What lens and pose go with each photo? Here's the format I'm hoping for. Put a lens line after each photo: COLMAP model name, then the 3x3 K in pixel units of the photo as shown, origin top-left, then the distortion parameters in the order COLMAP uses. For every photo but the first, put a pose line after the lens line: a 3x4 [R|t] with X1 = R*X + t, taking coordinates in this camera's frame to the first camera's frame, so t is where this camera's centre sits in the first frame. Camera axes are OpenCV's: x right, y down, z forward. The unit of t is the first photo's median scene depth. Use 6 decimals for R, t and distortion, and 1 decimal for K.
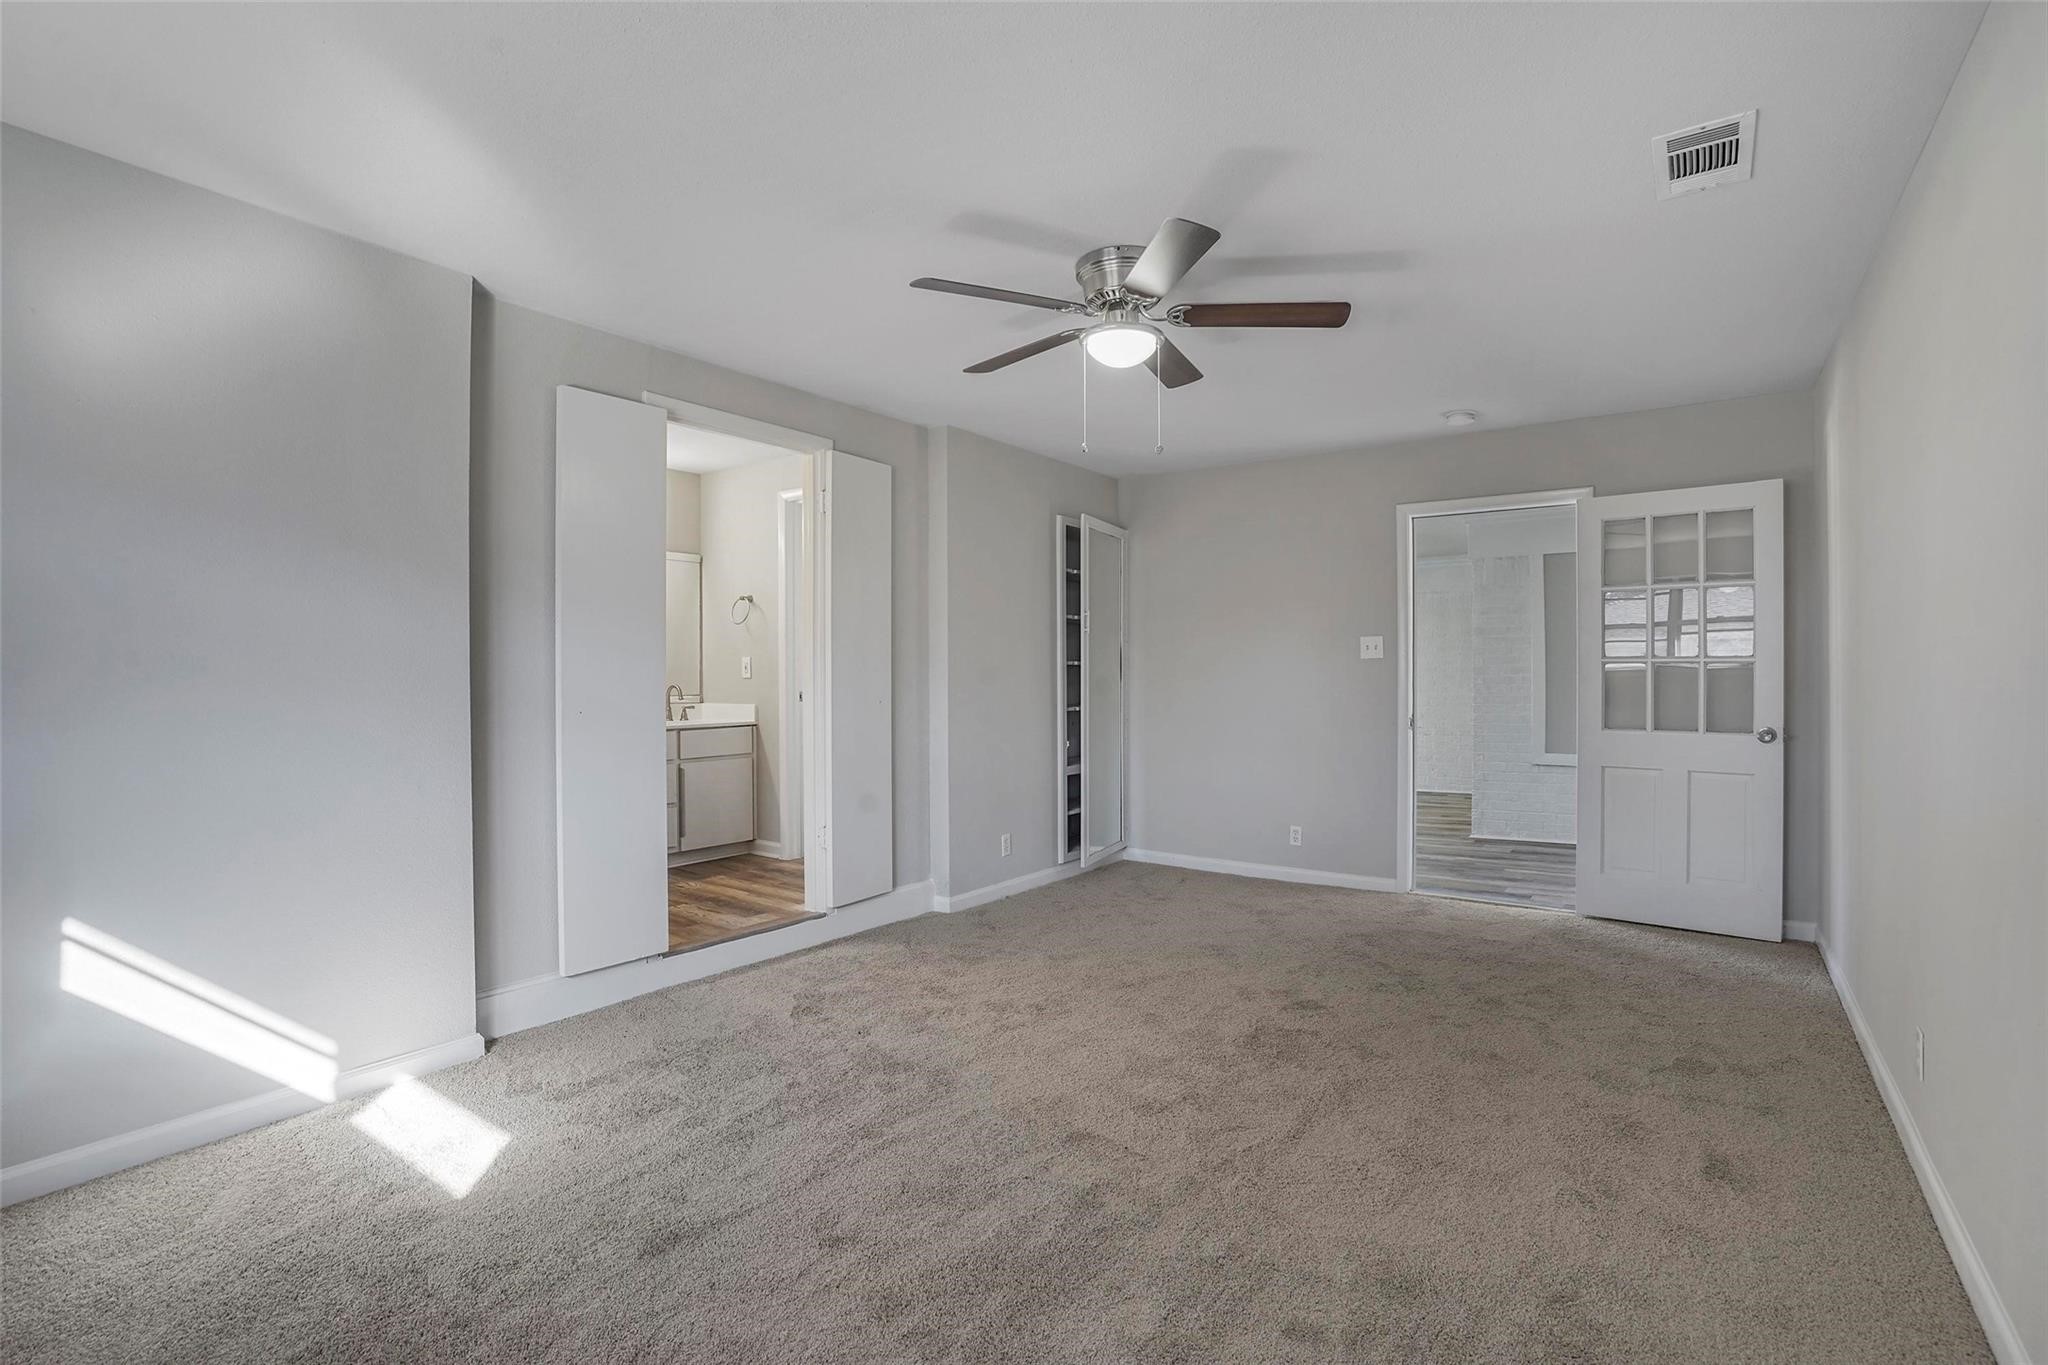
lens RADIAL K [[968.3, 0, 1018.7], [0, 968.3, 684.2], [0, 0, 1]] dist [-0.019975, 0.001175]
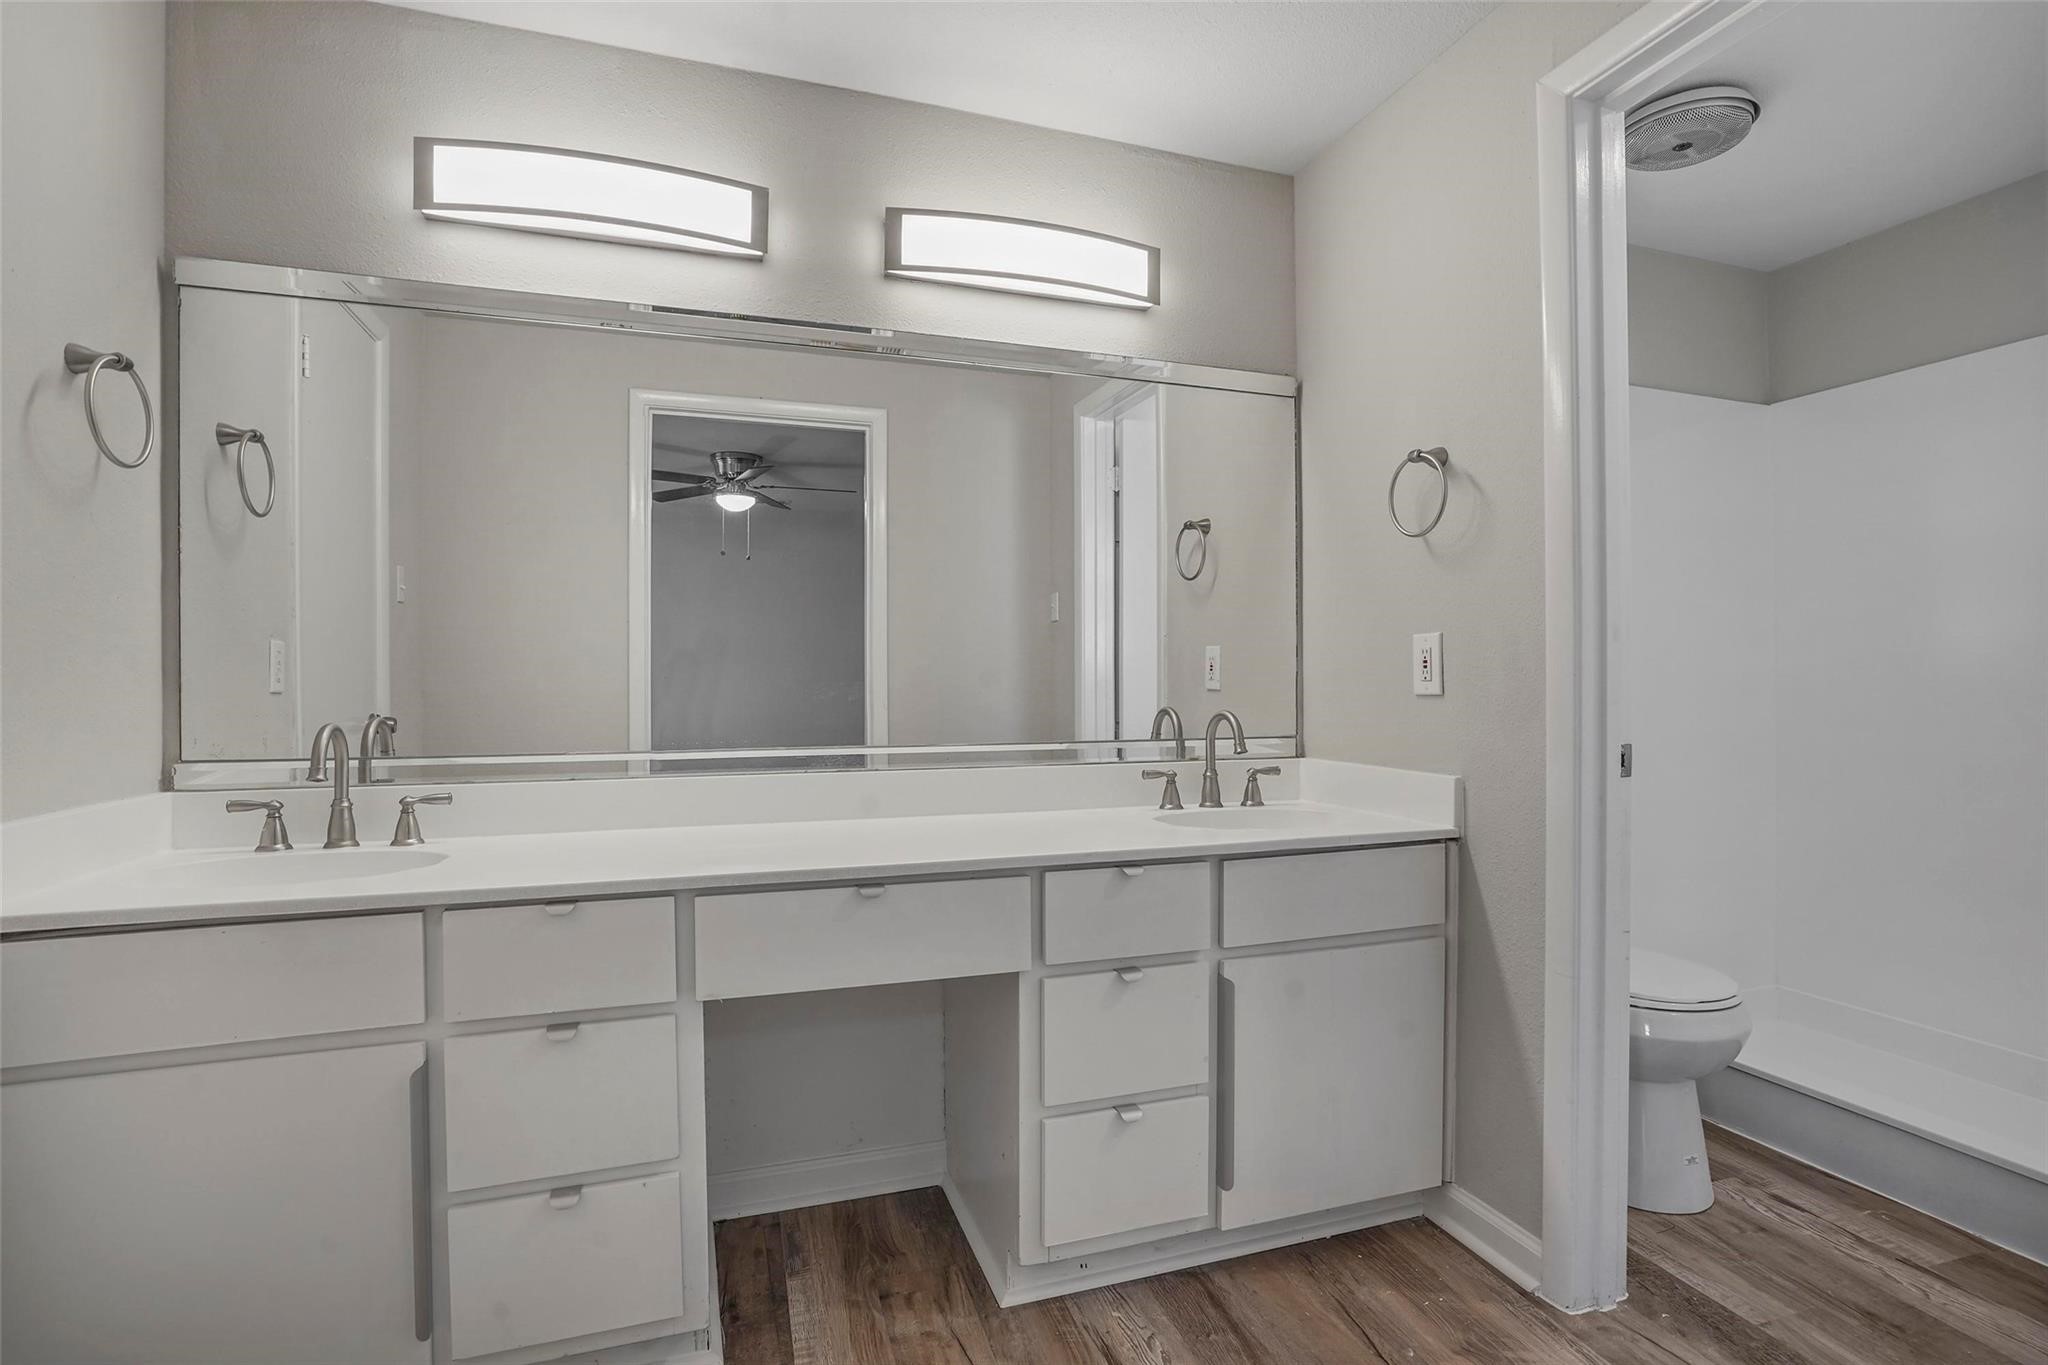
lens RADIAL K [[968.3, 0, 1015.3], [0, 968.3, 685.9], [0, 0, 1]] dist [-0.019975, 0.001175]
pose [[0.807998, 0.003909, -0.589172, -0.200988], [-0.003966, 0.999991, 0.001196, -0.009531], [0.589172, 0.001370, 0.808007, 0.649261]]
